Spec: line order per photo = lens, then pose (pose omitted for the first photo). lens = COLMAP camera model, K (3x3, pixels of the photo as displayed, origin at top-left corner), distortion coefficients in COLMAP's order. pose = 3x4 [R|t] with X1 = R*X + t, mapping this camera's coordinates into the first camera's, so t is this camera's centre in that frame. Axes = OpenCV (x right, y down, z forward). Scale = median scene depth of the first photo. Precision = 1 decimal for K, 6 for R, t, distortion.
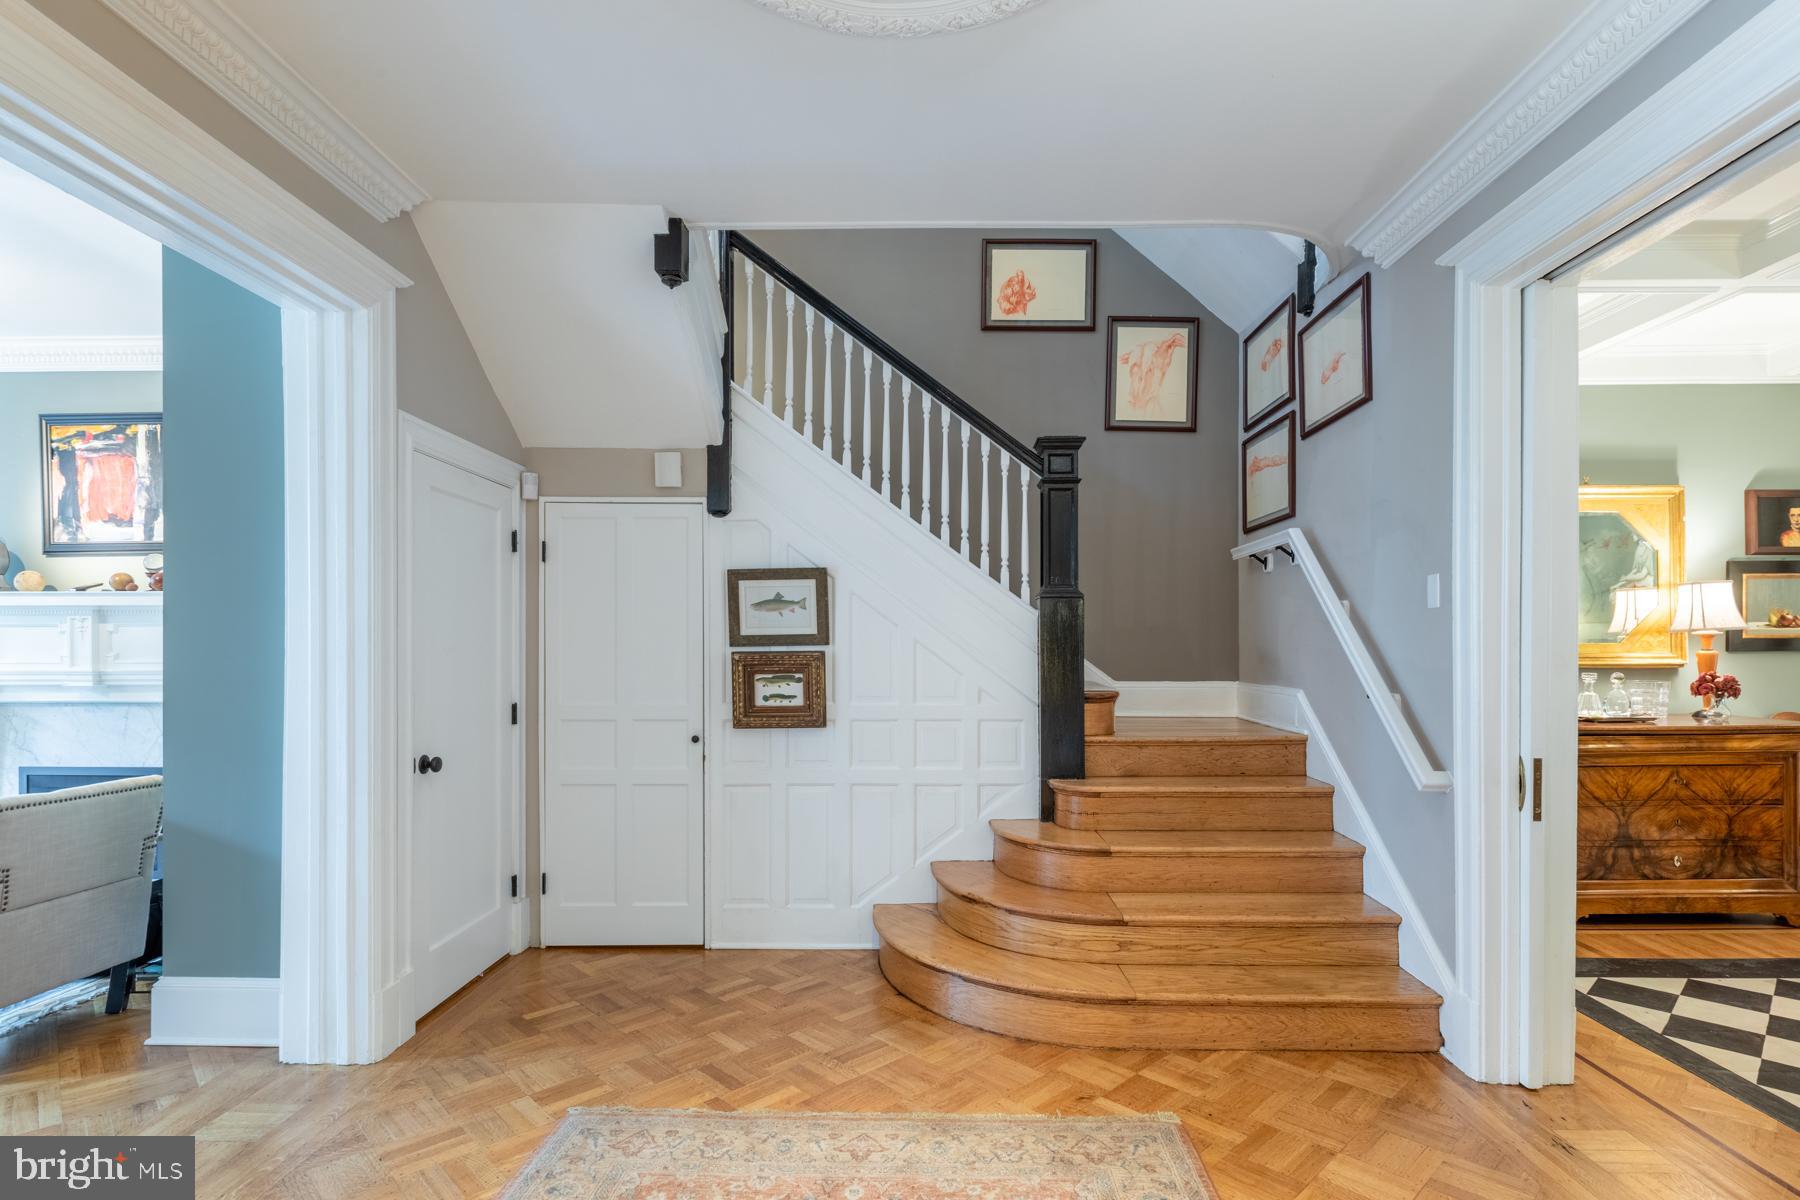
lens RADIAL K [[862.4, 0, 906.9], [0, 862.4, 646.7], [0, 0, 1]] dist [0.001965, -0.000235]
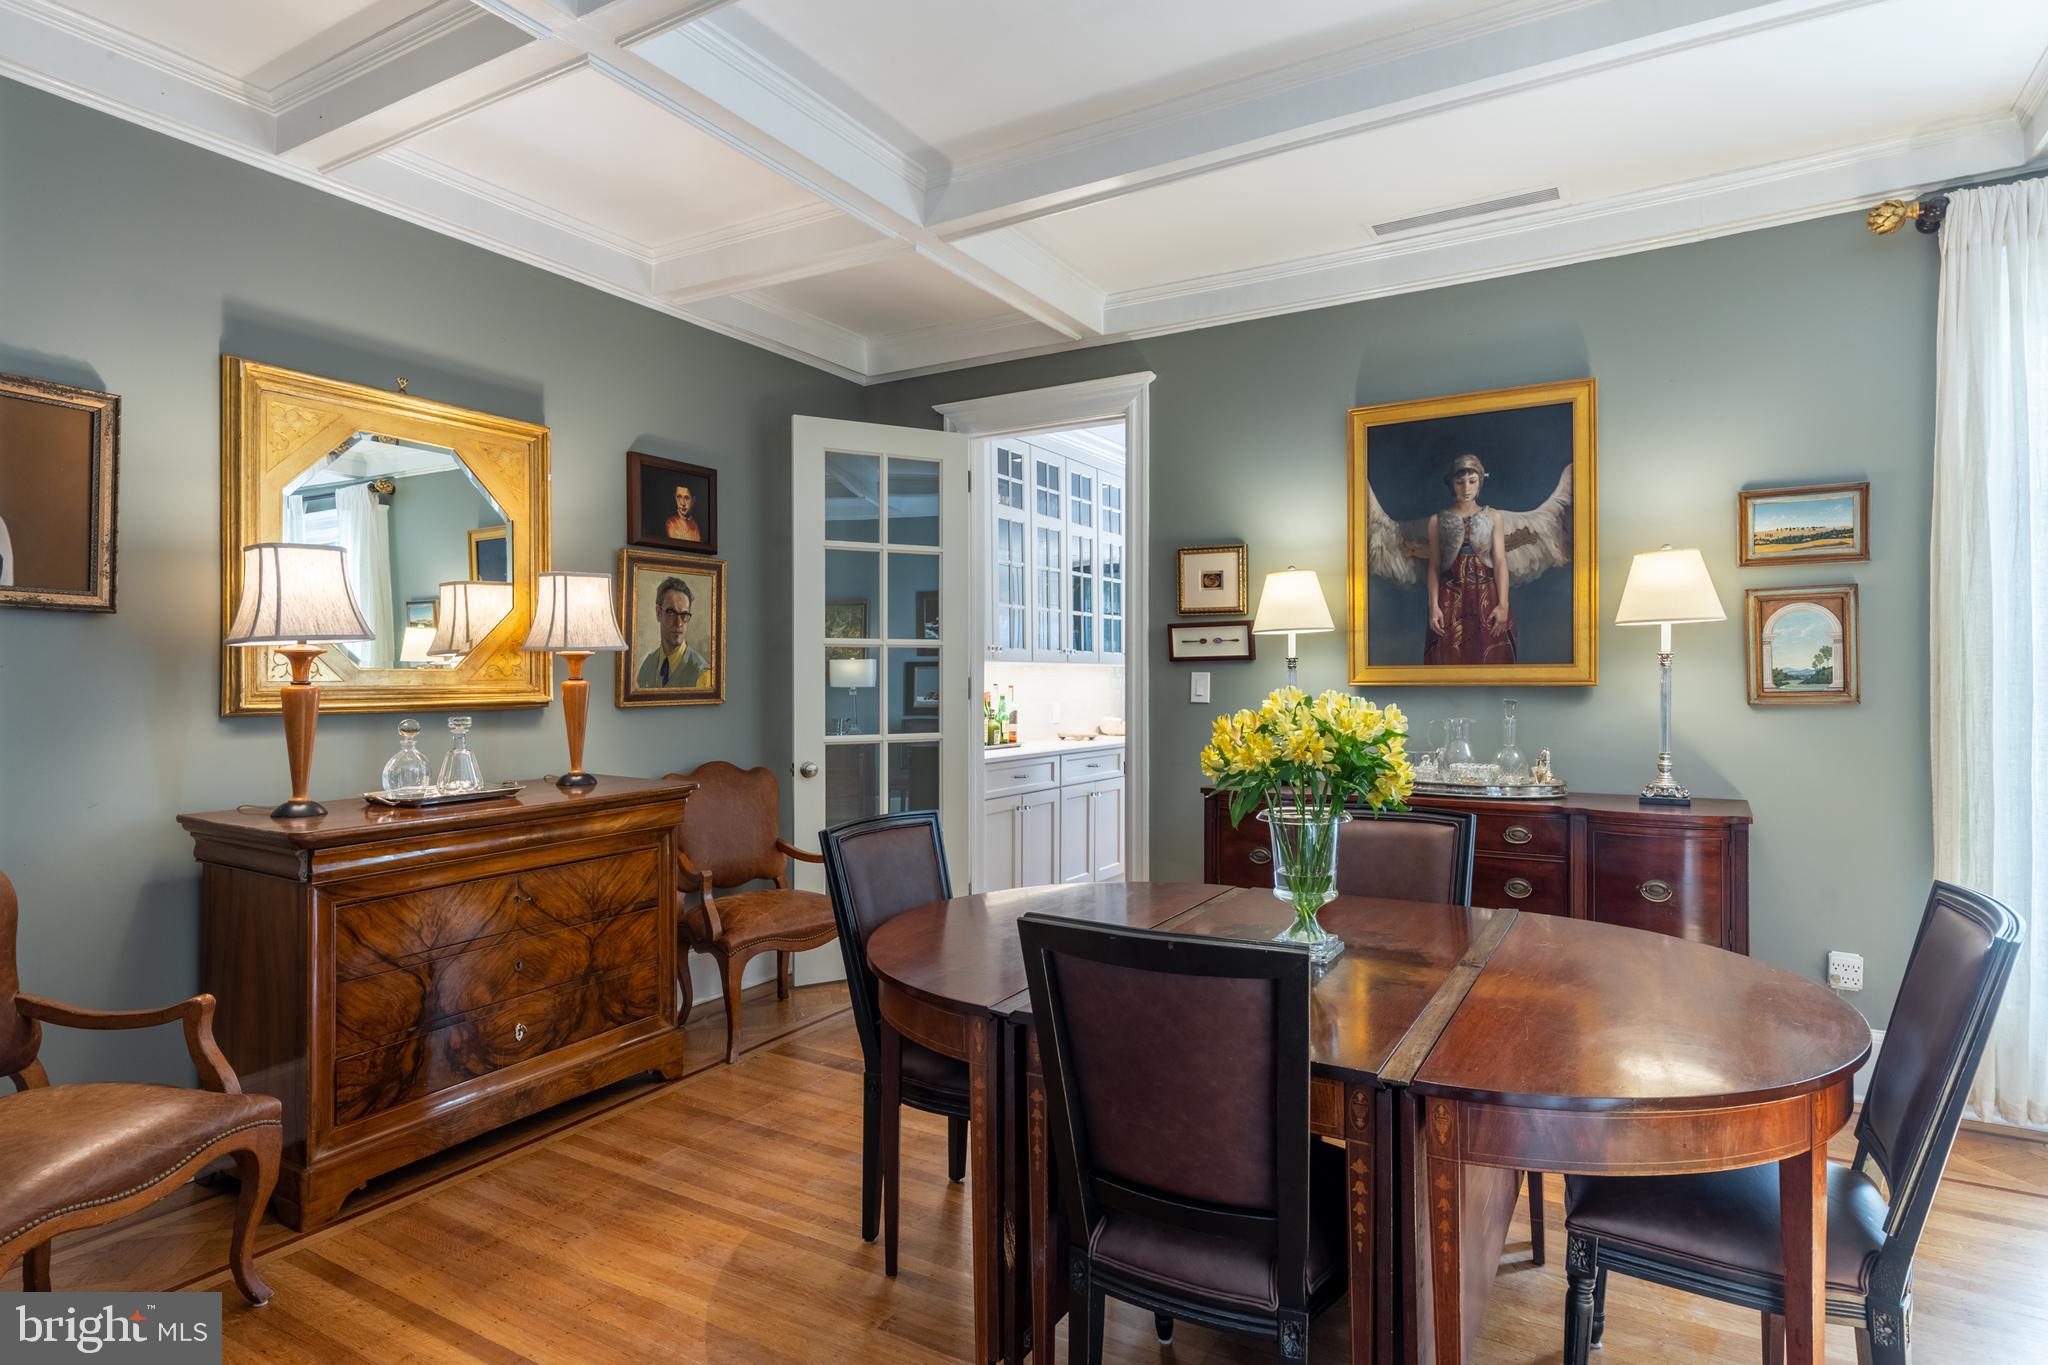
lens RADIAL K [[1087.4, 0, 1028.7], [0, 1087.4, 671.5], [0, 0, 1]] dist [0.000101, 0.000135]
pose [[0.494938, 0.003818, 0.868920, 0.410034], [0.003602, 0.999973, -0.006445, 0.004266], [-0.868921, 0.006320, 0.494910, 0.316635]]
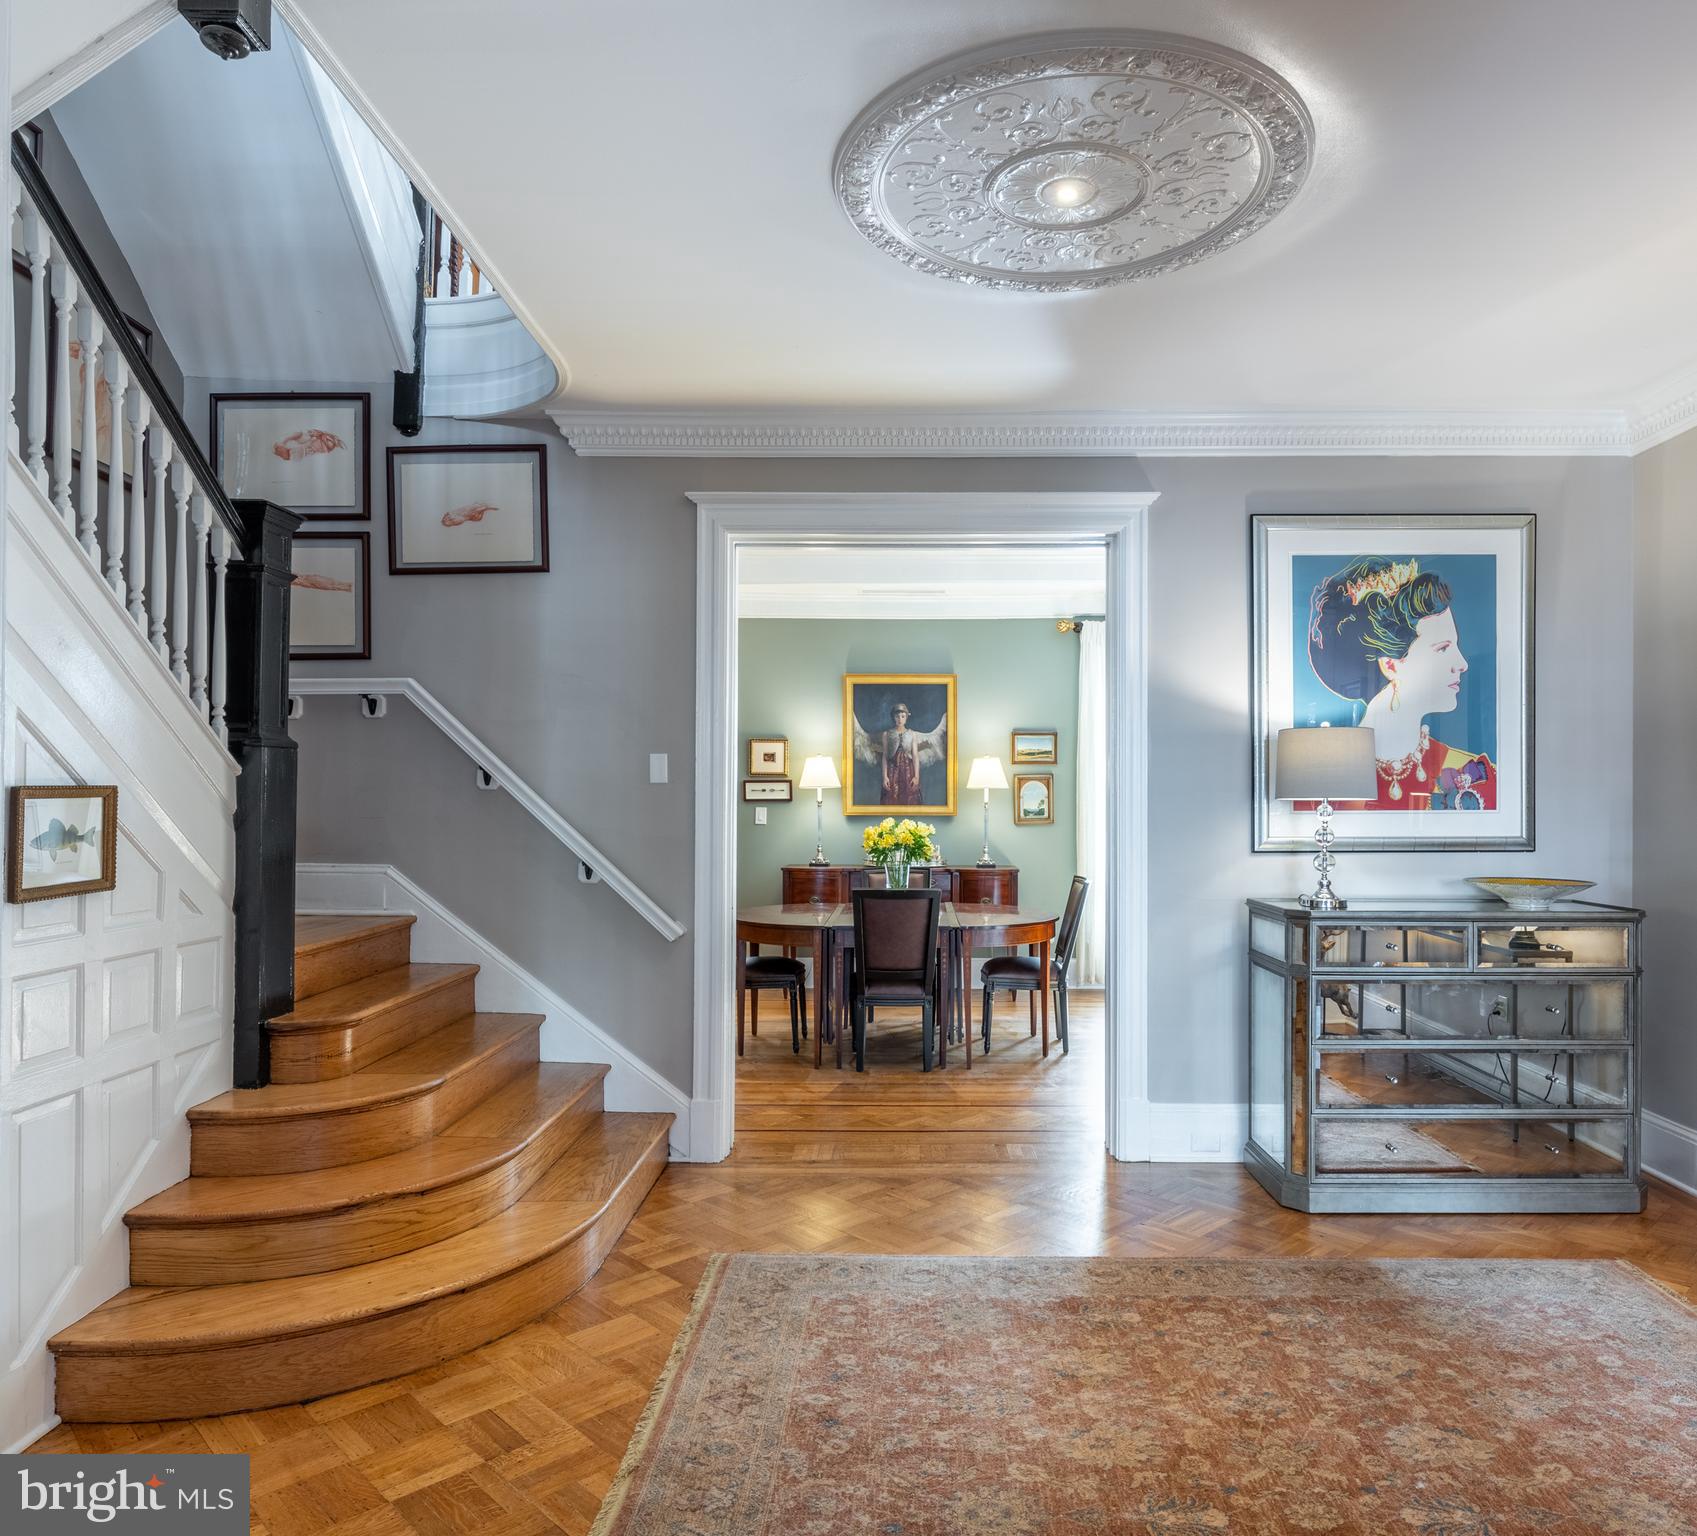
lens RADIAL K [[1175.2, 0, 851.8], [0, 1175.2, 783.1], [0, 0, 1]] dist [0.000866, 0.001452]
pose [[0.022307, 0.014346, 0.999648, -0.670360], [-0.003635, 0.999892, -0.014269, -0.015323], [-0.999745, -0.003315, 0.022356, 0.489963]]
